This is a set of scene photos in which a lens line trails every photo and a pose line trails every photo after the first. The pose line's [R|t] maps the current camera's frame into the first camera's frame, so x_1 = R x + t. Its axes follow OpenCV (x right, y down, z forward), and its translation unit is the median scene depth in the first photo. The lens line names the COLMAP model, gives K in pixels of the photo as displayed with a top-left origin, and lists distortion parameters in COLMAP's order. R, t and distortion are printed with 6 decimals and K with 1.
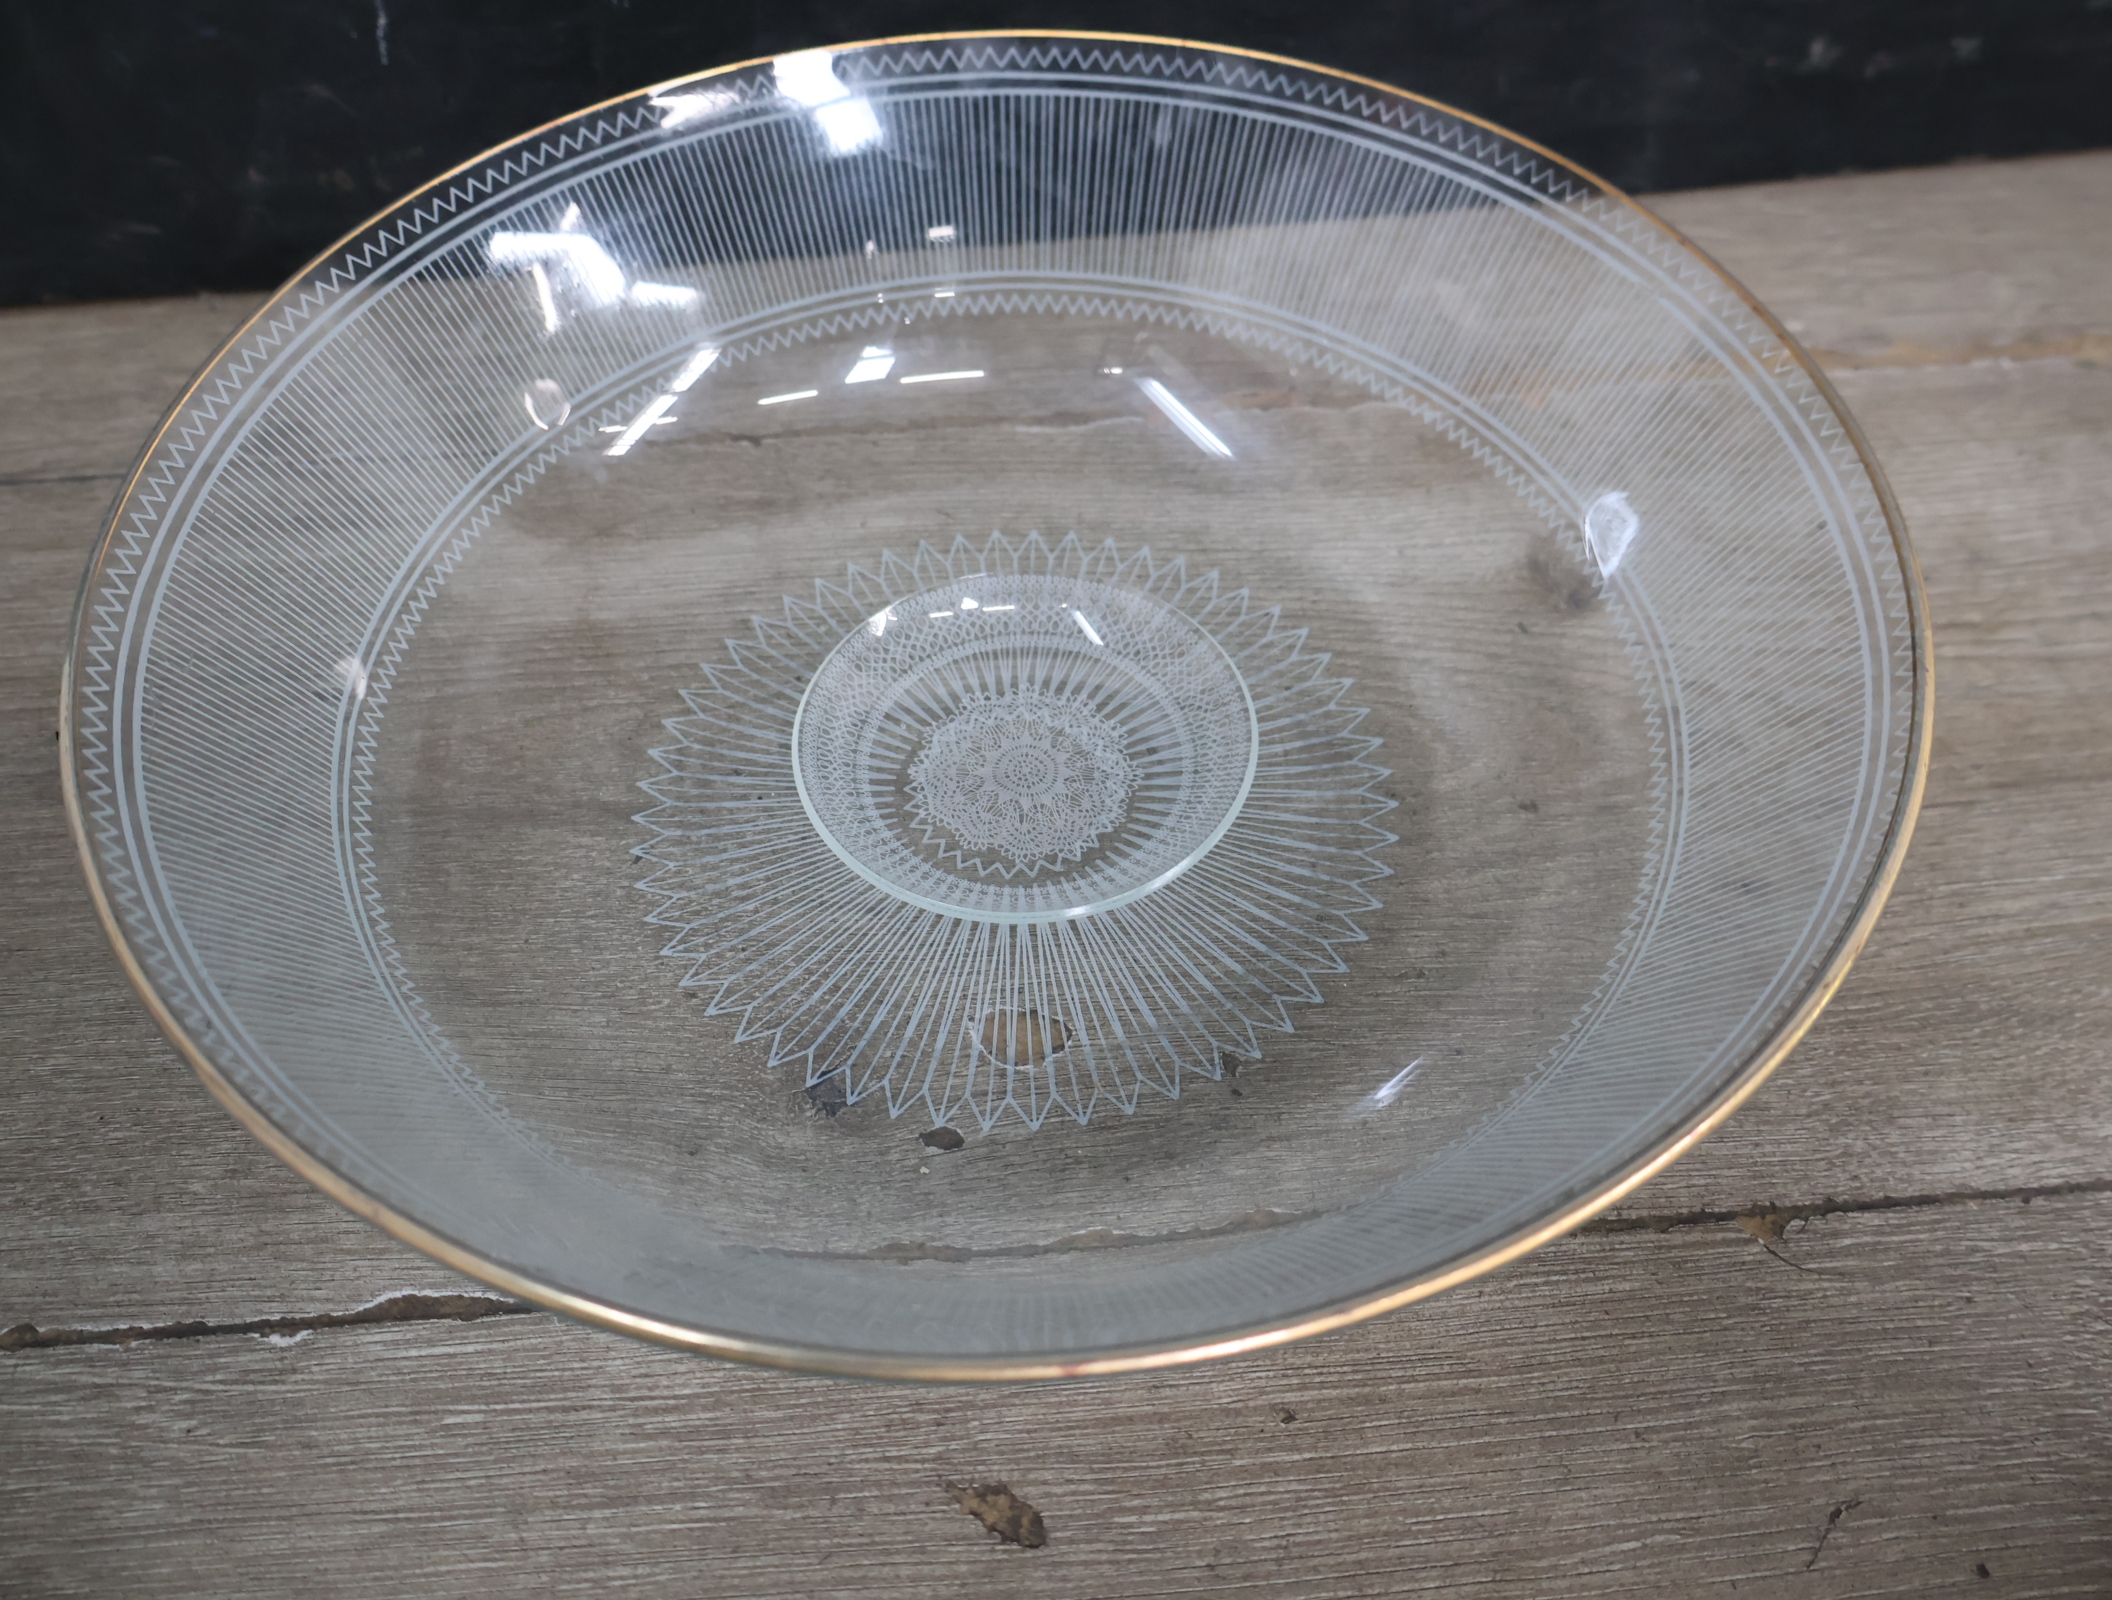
lens RADIAL K [[2032.4, 0, 1044.8], [0, 2032.4, 805.9], [0, 0, 1]] dist [0.013327, 0.002251]
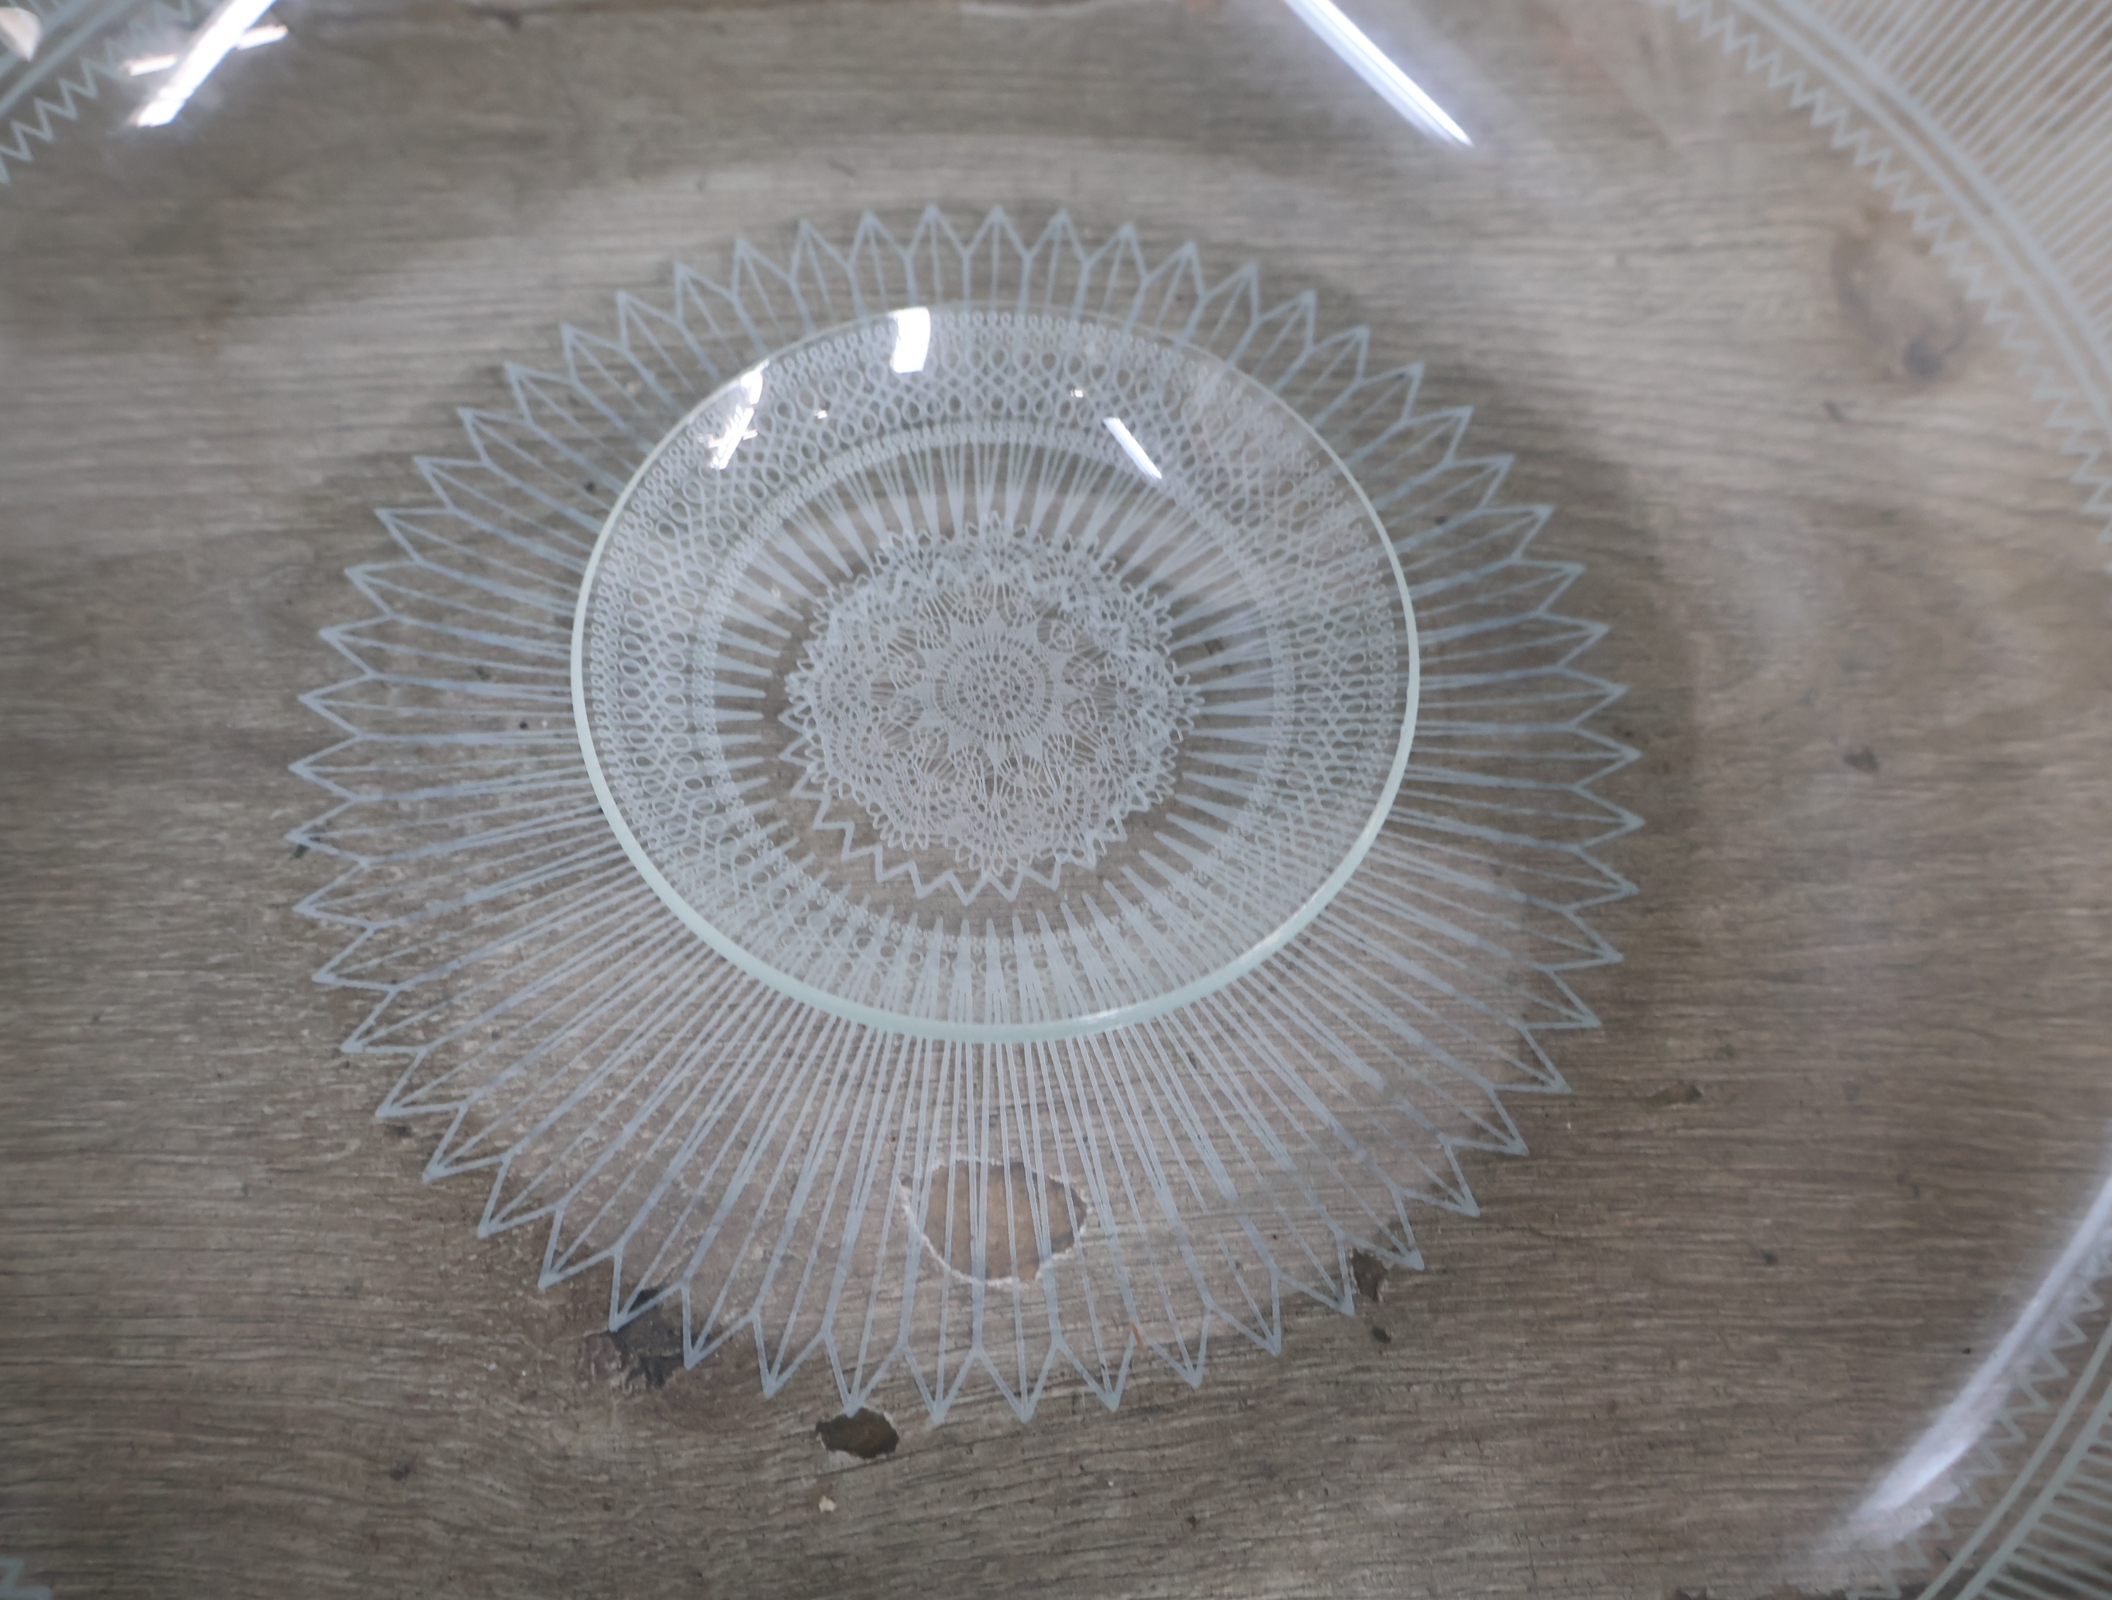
lens RADIAL K [[2032.4, 0, 1044.8], [0, 2032.4, 805.9], [0, 0, 1]] dist [0.013327, 0.002251]
pose [[0.998124, 0.001703, 0.061207, -0.034032], [-0.016374, 0.970633, 0.240009, -0.137279], [-0.059000, -0.240561, 0.968839, 0.498520]]
